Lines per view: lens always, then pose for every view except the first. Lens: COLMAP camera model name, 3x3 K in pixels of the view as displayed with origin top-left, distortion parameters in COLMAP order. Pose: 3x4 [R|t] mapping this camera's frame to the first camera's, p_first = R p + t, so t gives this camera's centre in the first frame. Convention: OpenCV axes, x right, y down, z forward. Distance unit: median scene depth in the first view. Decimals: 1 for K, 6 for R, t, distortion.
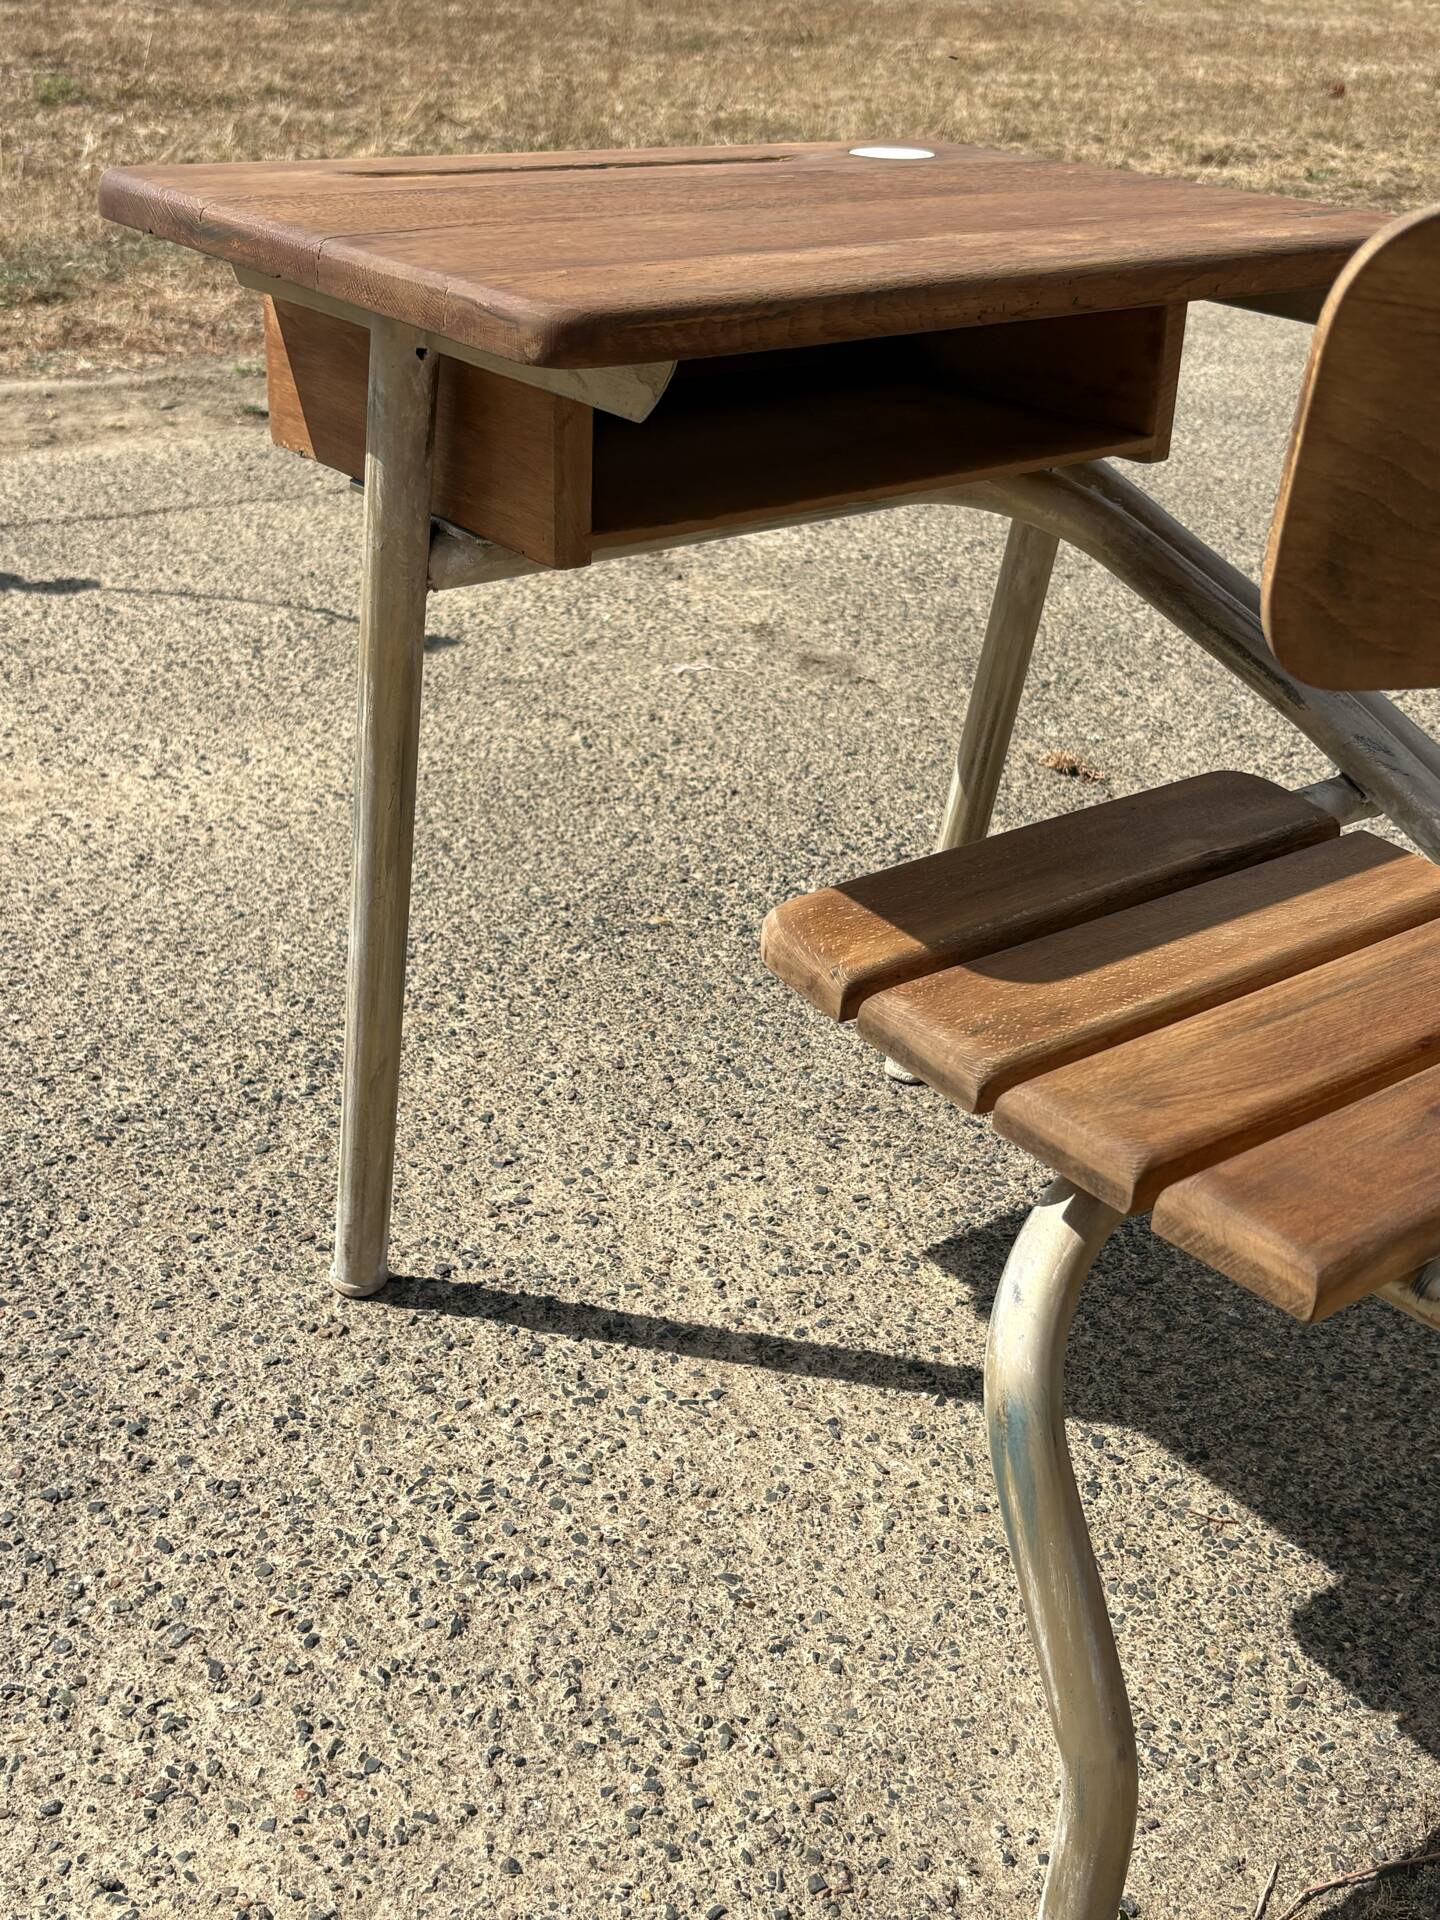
lens RADIAL K [[2117.0, 0, 723.9], [0, 2117.0, 967.4], [0, 0, 1]] dist [0.180743, -0.672514]
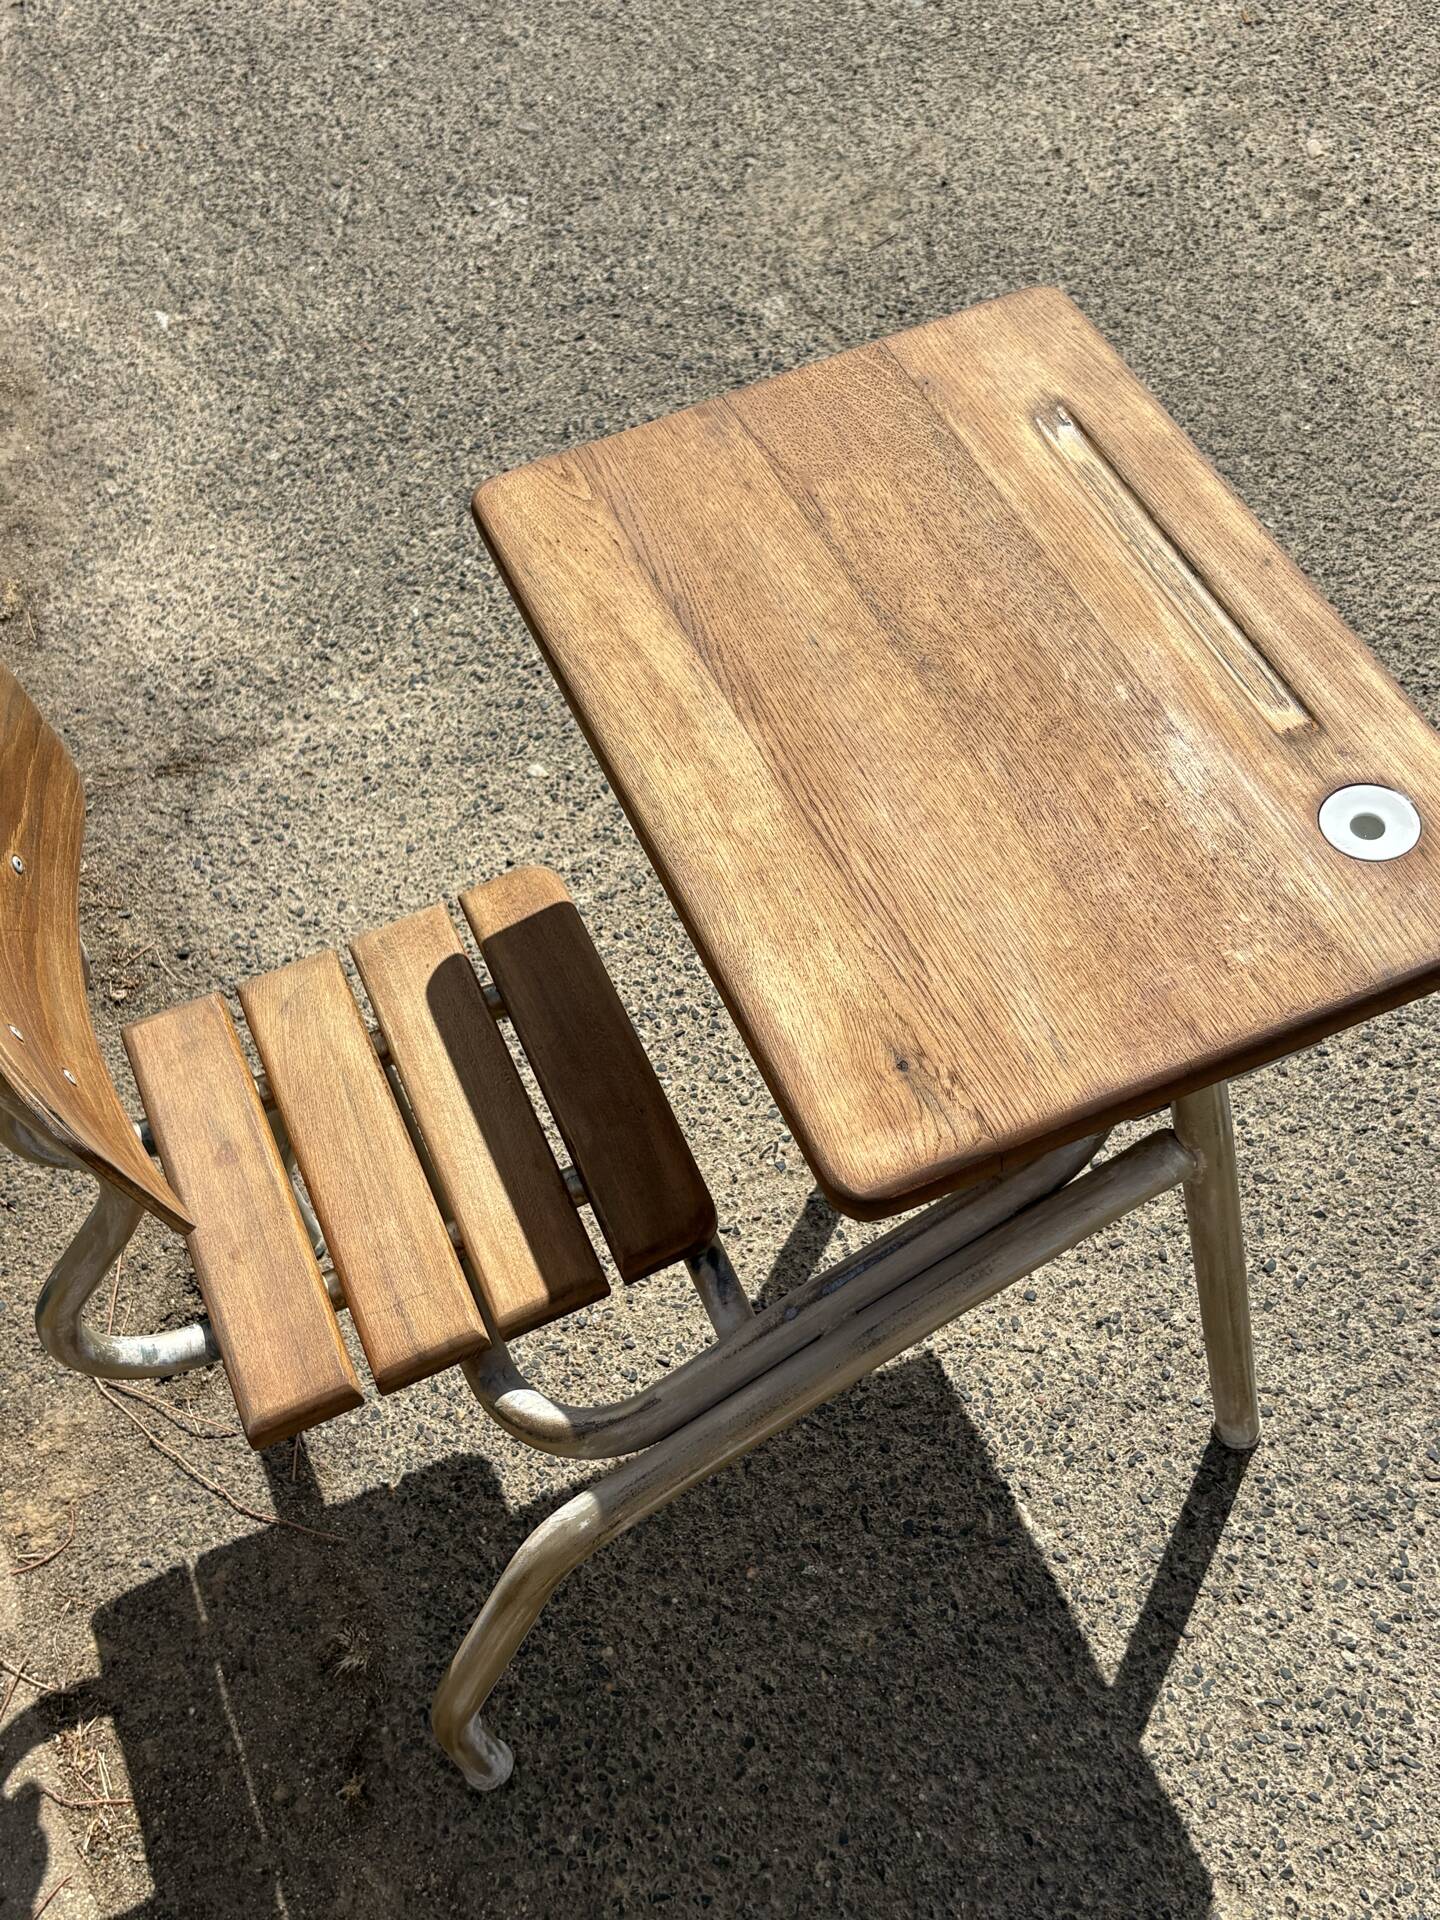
lens RADIAL K [[2117.0, 0, 723.9], [0, 2117.0, 967.4], [0, 0, 1]] dist [0.180743, -0.672514]
pose [[-0.261816, 0.775352, -0.574701, 0.773941], [-0.374844, 0.467031, 0.800858, -1.060167], [0.889351, 0.425100, 0.168360, 0.715518]]
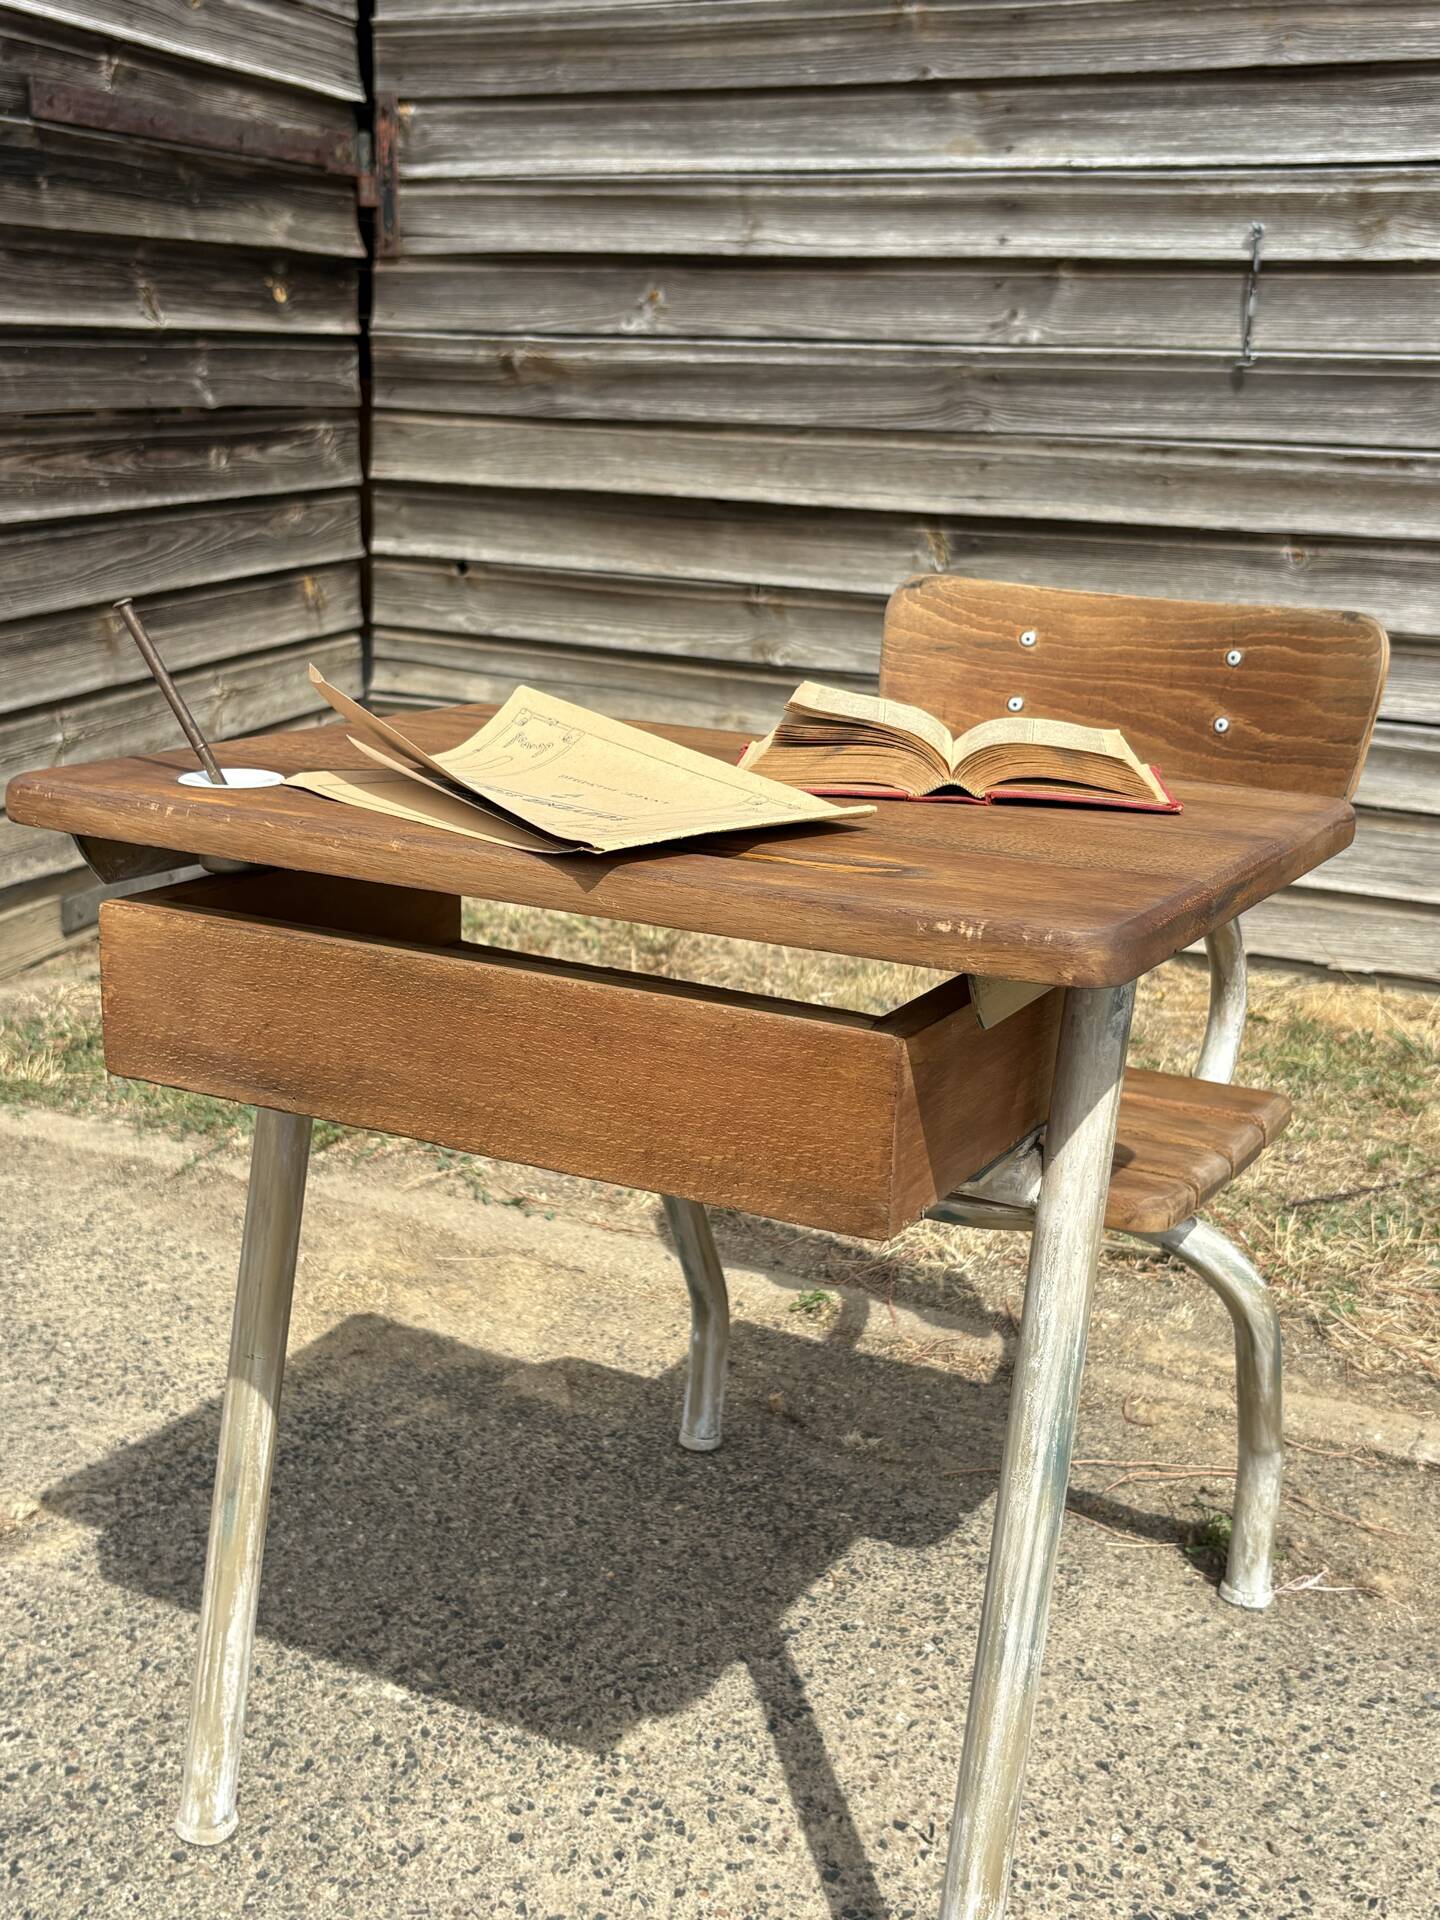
lens RADIAL K [[2147.1, 0, 719.9], [0, 2147.1, 981.2], [0, 0, 1]] dist [-0.003904, 0.018588]
pose [[-0.395827, -0.286138, 0.872609, -0.819598], [0.365521, 0.822612, 0.435549, -0.672786], [-0.842446, 0.491359, -0.221023, 1.180905]]
